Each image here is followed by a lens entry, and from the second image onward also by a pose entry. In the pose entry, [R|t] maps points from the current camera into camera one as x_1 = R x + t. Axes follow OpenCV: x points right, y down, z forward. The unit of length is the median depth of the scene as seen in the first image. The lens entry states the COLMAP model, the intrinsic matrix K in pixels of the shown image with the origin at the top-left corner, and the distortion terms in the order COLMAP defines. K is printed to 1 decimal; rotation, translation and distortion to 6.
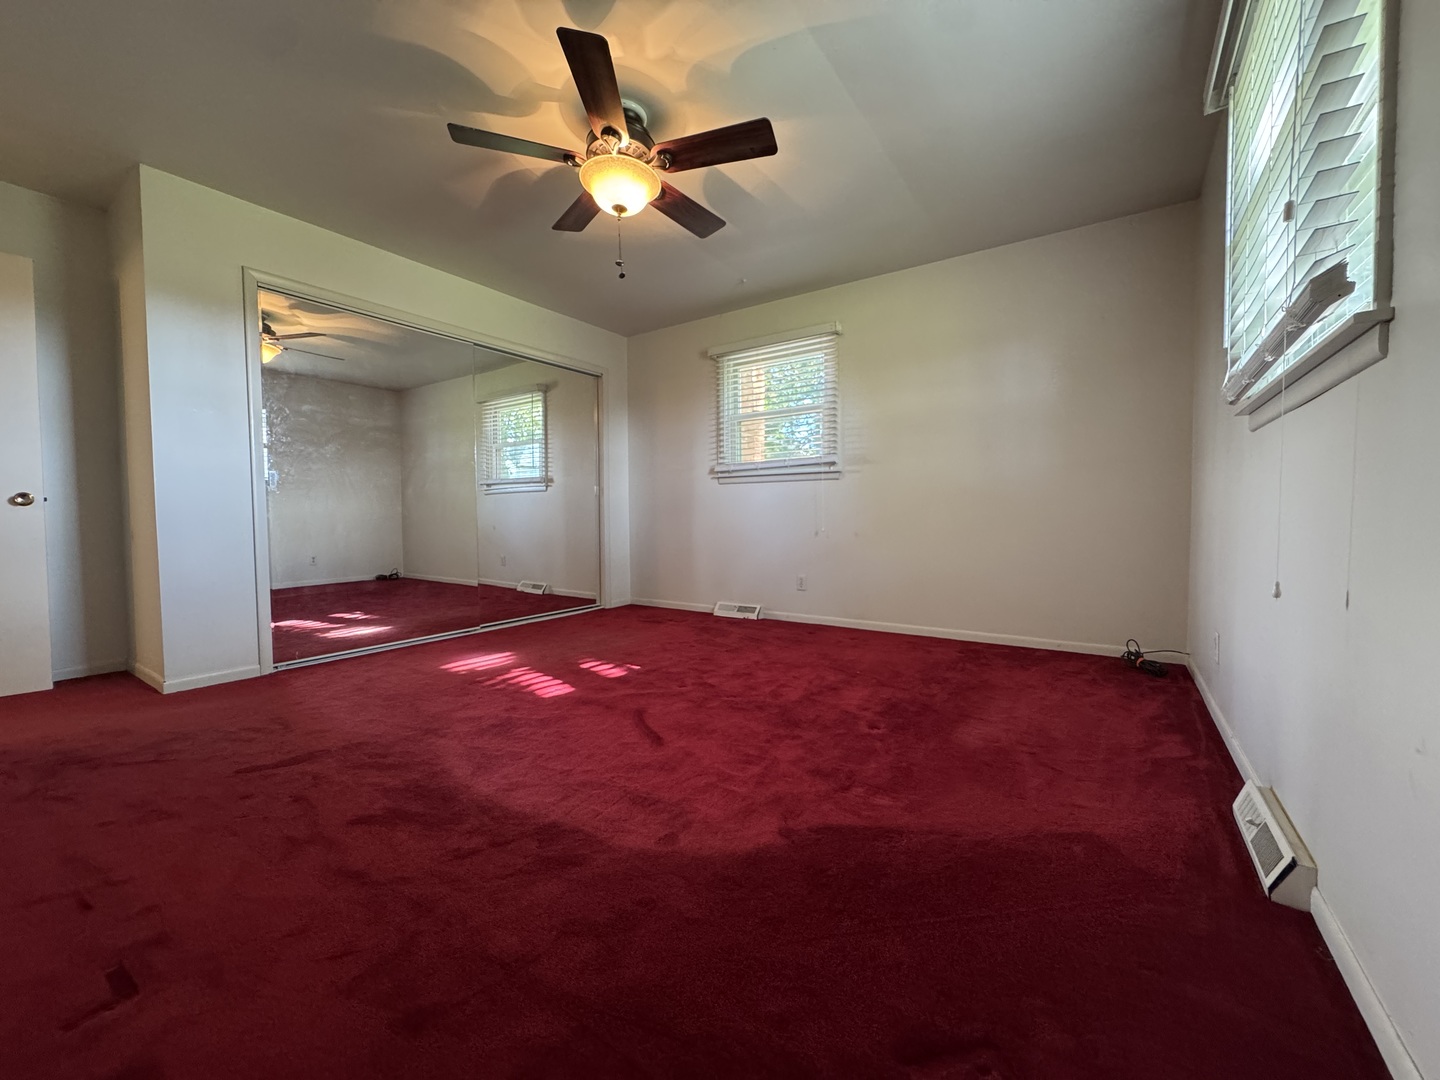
lens RADIAL K [[575.6, 0, 715.0], [0, 575.6, 535.3], [0, 0, 1]] dist [-0.001249, -0.000087]
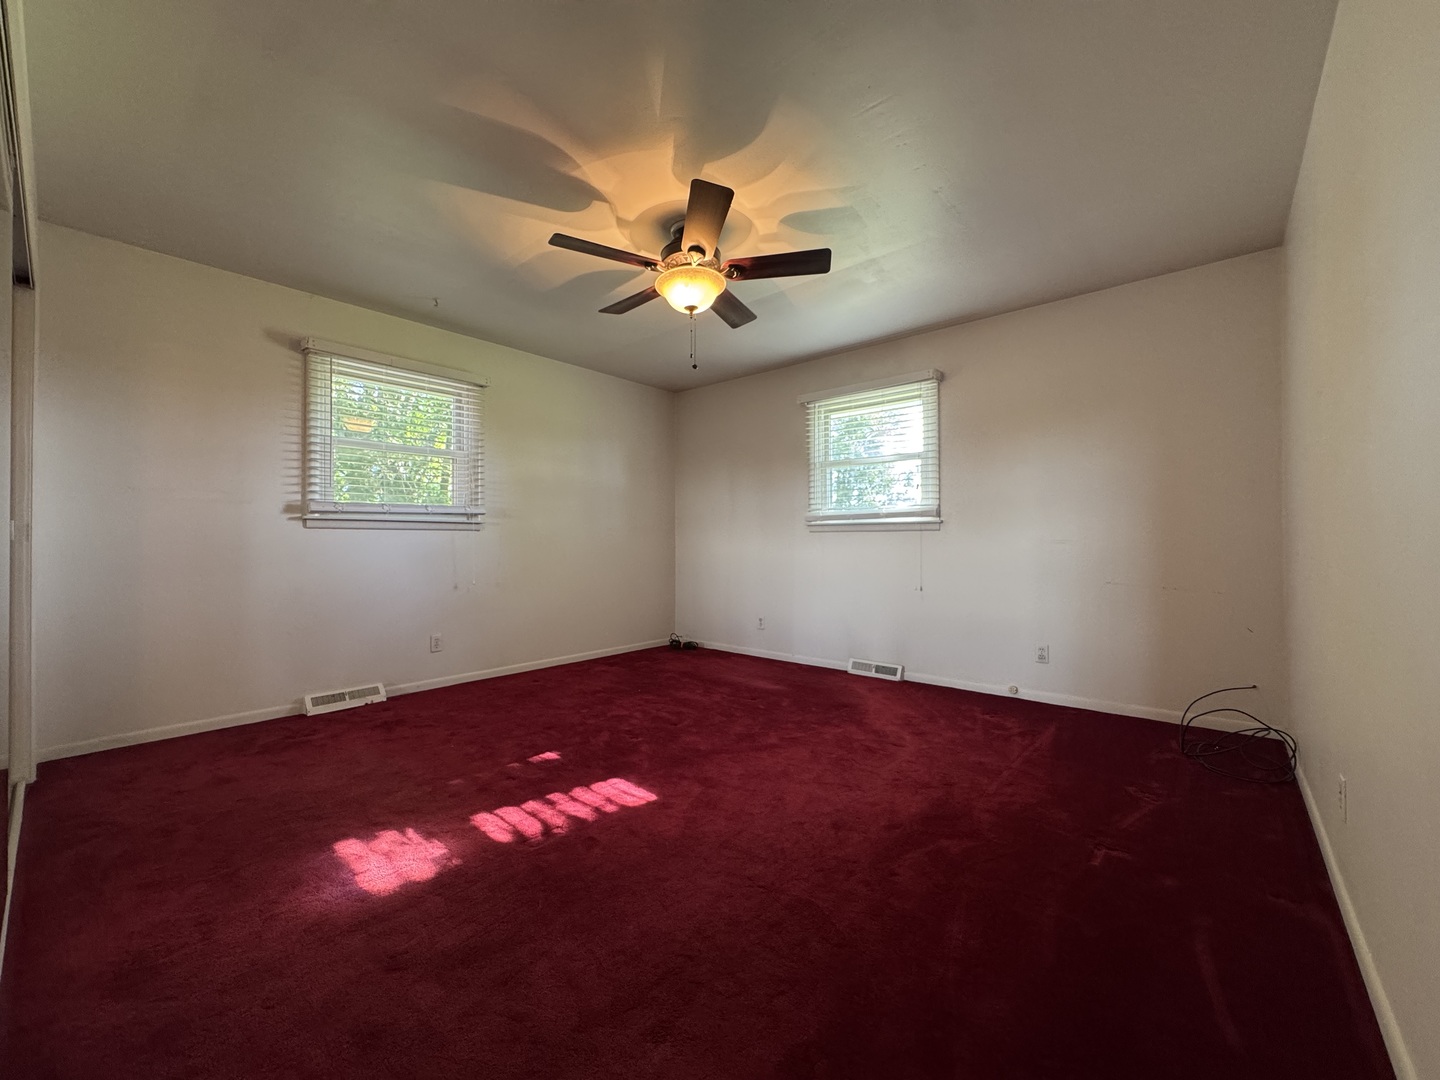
lens RADIAL K [[575.6, 0, 715.0], [0, 575.6, 535.3], [0, 0, 1]] dist [-0.001249, -0.000087]
pose [[0.111604, 0.015409, 0.993633, -0.745340], [0.035215, 0.999190, -0.019451, -0.056951], [-0.993129, 0.037162, 0.110971, 0.492919]]
